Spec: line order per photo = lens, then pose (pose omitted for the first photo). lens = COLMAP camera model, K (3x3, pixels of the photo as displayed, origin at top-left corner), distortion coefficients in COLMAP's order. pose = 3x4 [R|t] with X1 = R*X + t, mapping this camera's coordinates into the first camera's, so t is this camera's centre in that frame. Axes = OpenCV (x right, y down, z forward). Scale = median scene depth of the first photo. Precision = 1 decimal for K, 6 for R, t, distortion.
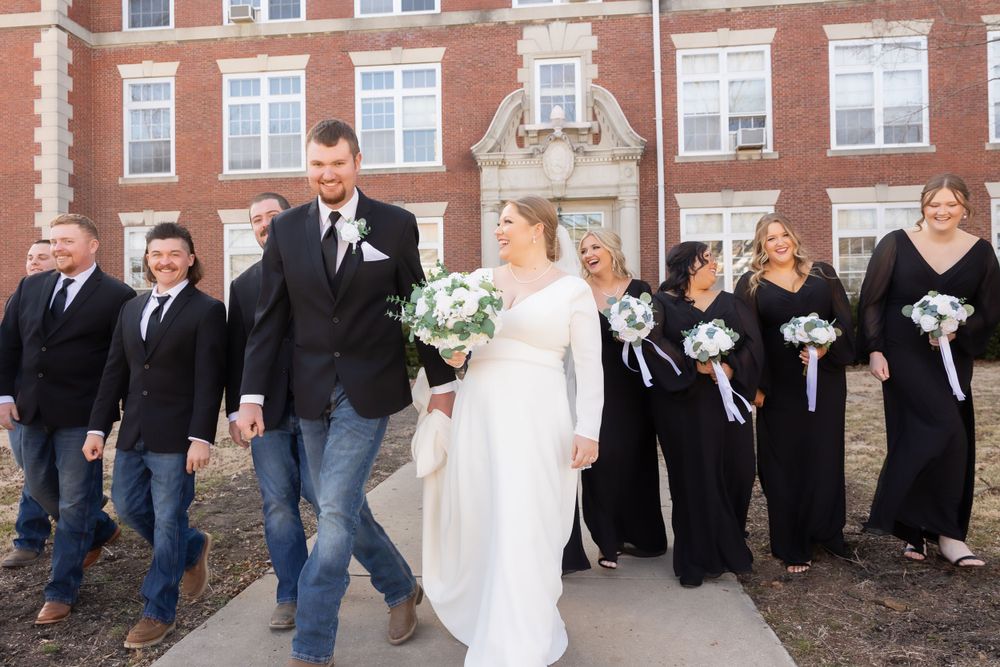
lens RADIAL K [[800.9, 0, 500.0], [0, 800.9, 333.5], [0, 0, 1]] dist [0.004117, -0.010116]
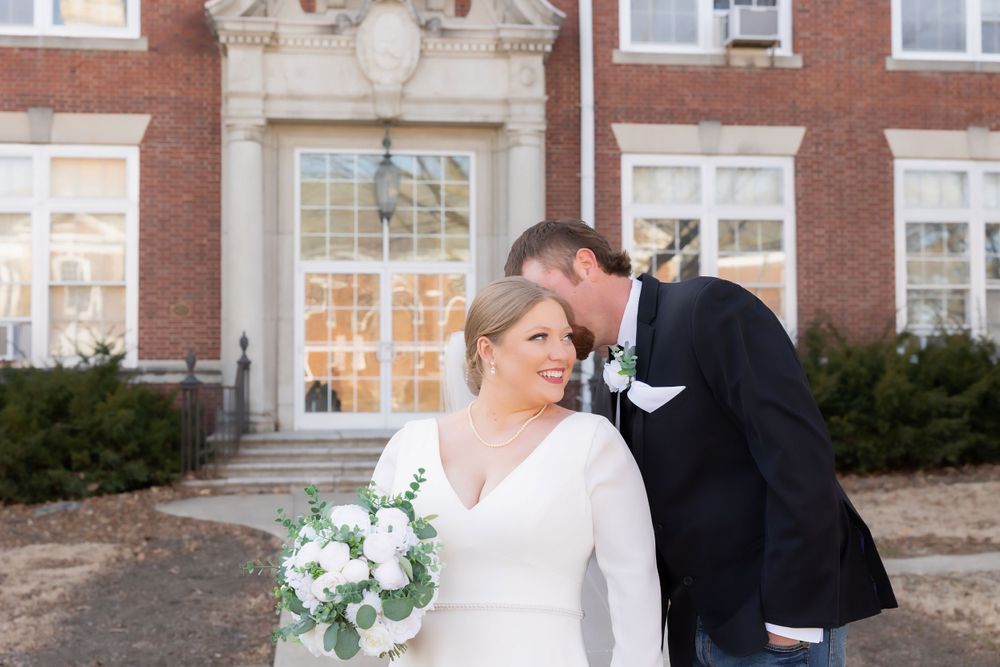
lens RADIAL K [[1401.1, 0, 500.0], [0, 1401.1, 333.5], [0, 0, 1]] dist [-0.001003, 0.035806]
pose [[0.968965, 0.017667, 0.246567, -0.069021], [-0.011123, 0.999549, -0.027909, -0.015484], [-0.246948, 0.024300, 0.968724, 0.157957]]
